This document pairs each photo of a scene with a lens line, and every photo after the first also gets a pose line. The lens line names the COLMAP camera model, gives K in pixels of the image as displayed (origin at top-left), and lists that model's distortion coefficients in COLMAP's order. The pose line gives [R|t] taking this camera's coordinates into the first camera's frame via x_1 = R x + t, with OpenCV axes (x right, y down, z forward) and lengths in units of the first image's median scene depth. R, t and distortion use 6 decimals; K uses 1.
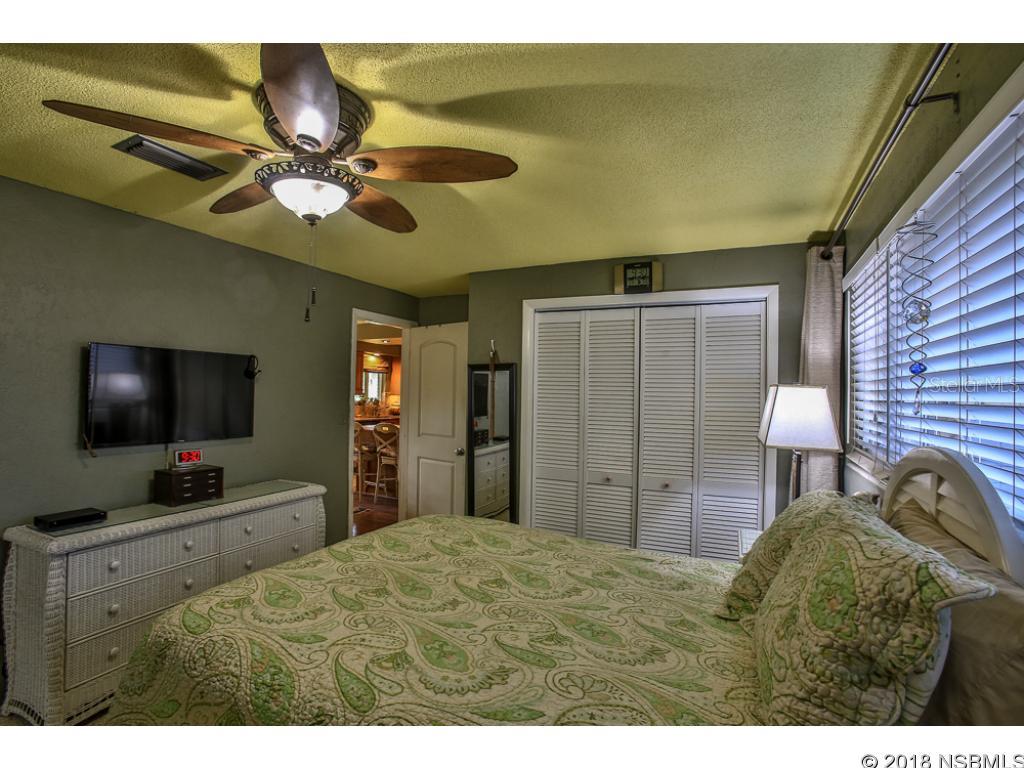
lens RADIAL K [[487.5, 0, 512.0], [0, 487.5, 384.0], [0, 0, 1]] dist [-0.000992, -0.000067]
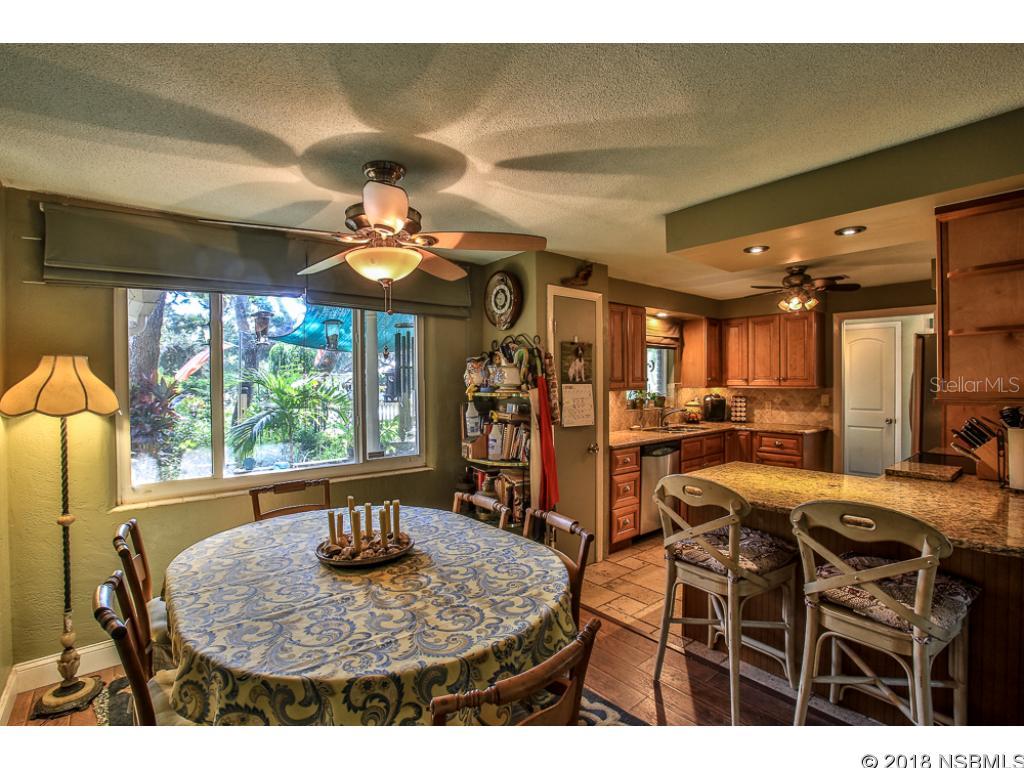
lens RADIAL K [[487.5, 0, 512.0], [0, 487.5, 384.0], [0, 0, 1]] dist [-0.000992, -0.000067]
pose [[0.906628, -0.022001, -0.421356, -0.299834], [0.031919, 0.999354, 0.016500, 0.004681], [0.420721, -0.028409, 0.906745, 0.640630]]
